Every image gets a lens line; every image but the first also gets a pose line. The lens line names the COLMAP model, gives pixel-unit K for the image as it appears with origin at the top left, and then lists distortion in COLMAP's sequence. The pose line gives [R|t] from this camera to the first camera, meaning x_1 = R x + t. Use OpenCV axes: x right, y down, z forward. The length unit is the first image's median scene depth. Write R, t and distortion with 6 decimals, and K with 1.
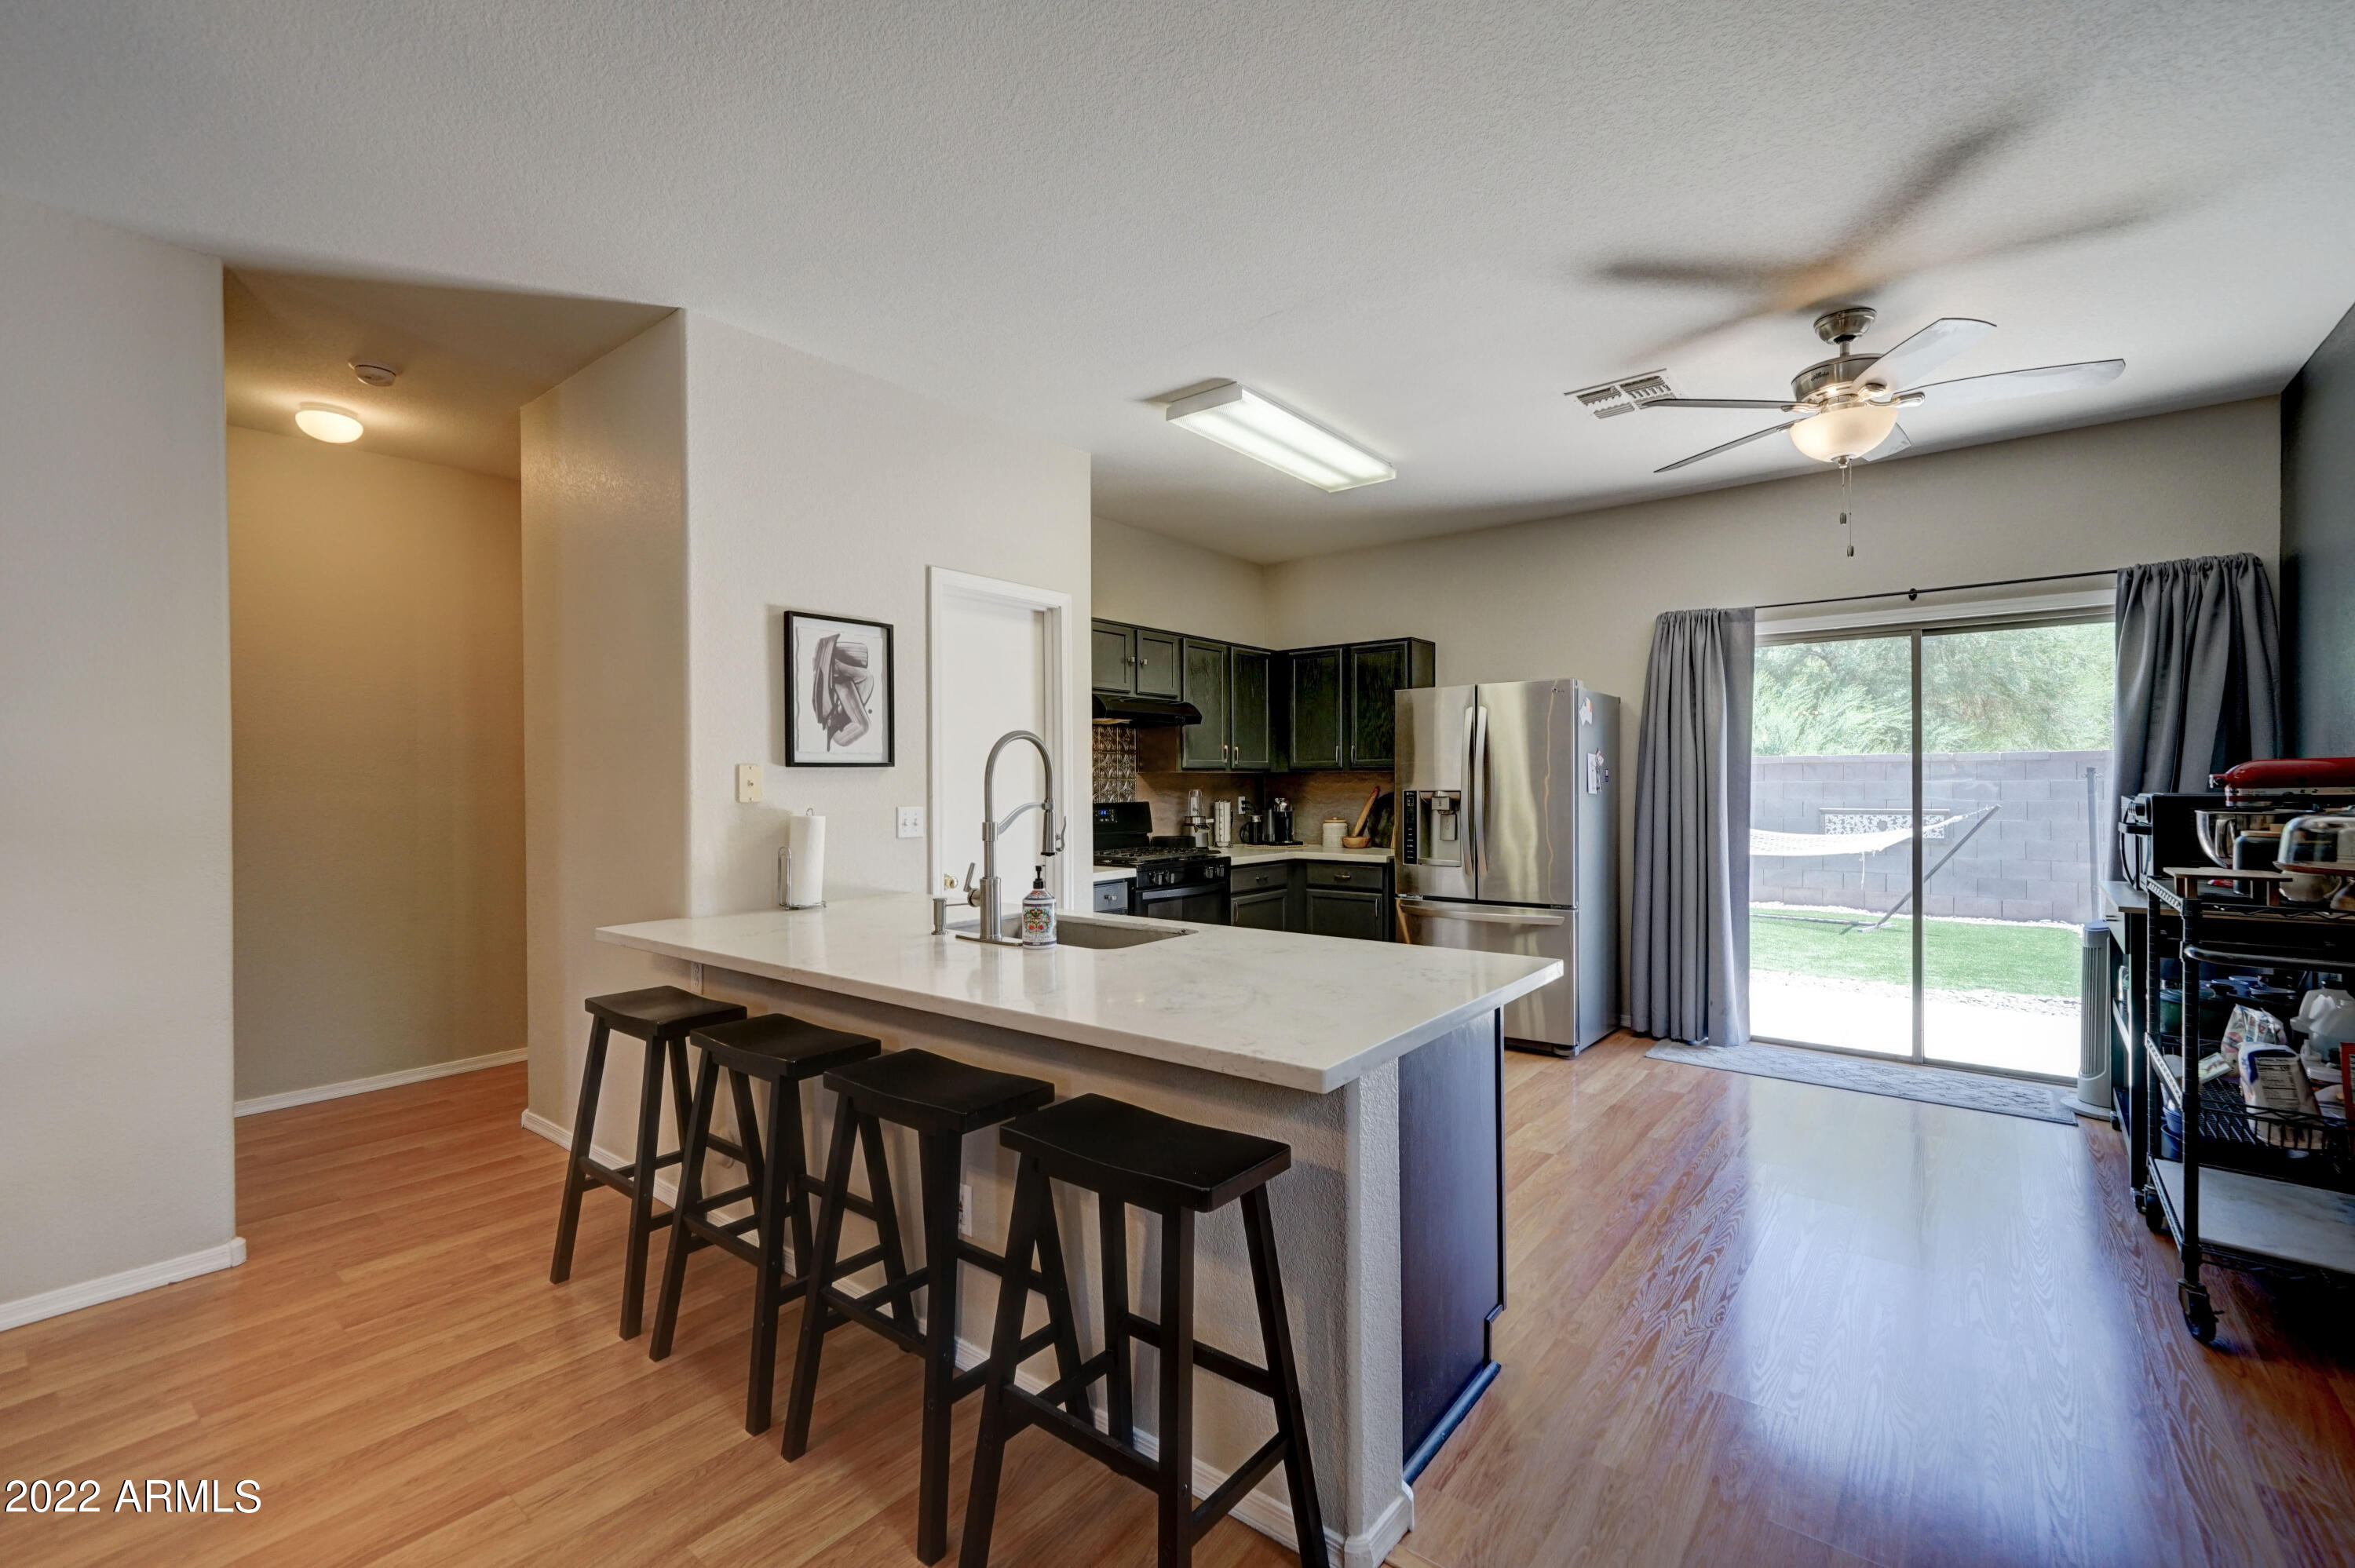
lens RADIAL K [[953.5, 0, 1182.4], [0, 953.5, 784.5], [0, 0, 1]] dist [-0.000513, -0.000190]
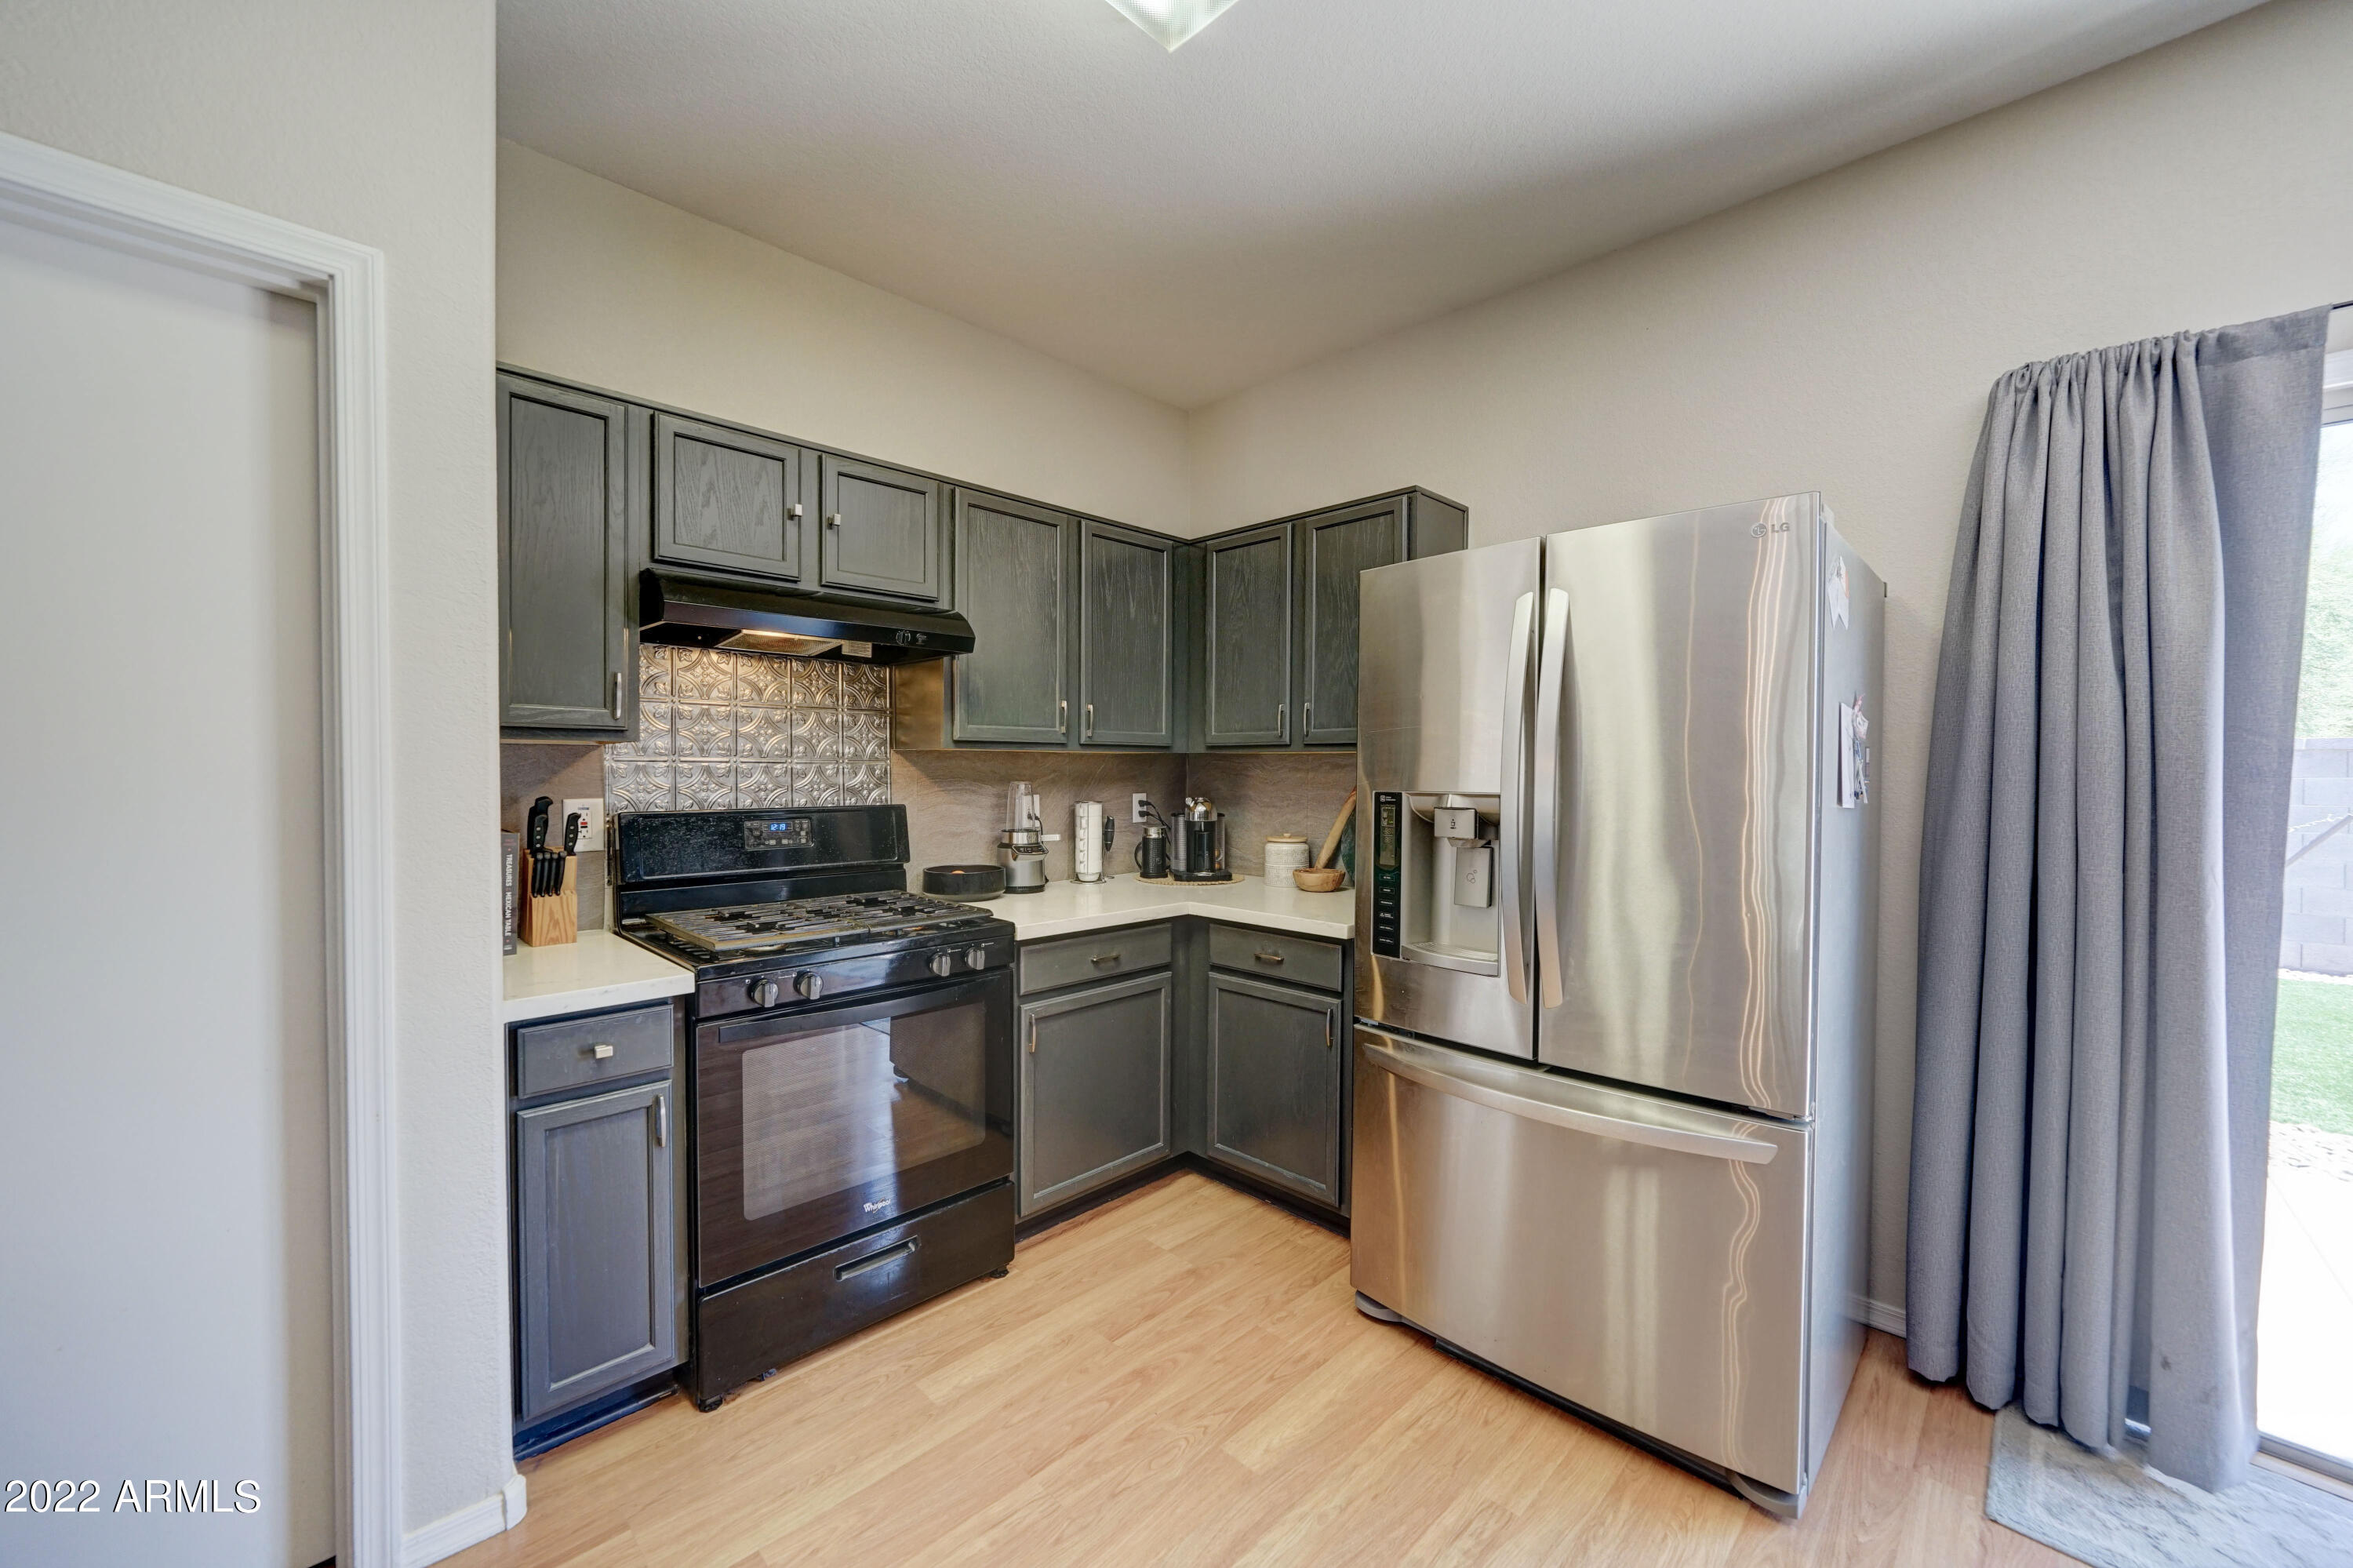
lens RADIAL K [[902.7, 0, 1174.6], [0, 902.7, 779.8], [0, 0, 1]] dist [-0.003118, -0.000174]
pose [[0.994787, 0.011911, -0.101281, 0.163981], [-0.010999, 0.999894, 0.009566, -0.002067], [0.101384, -0.008403, 0.994812, 0.512630]]
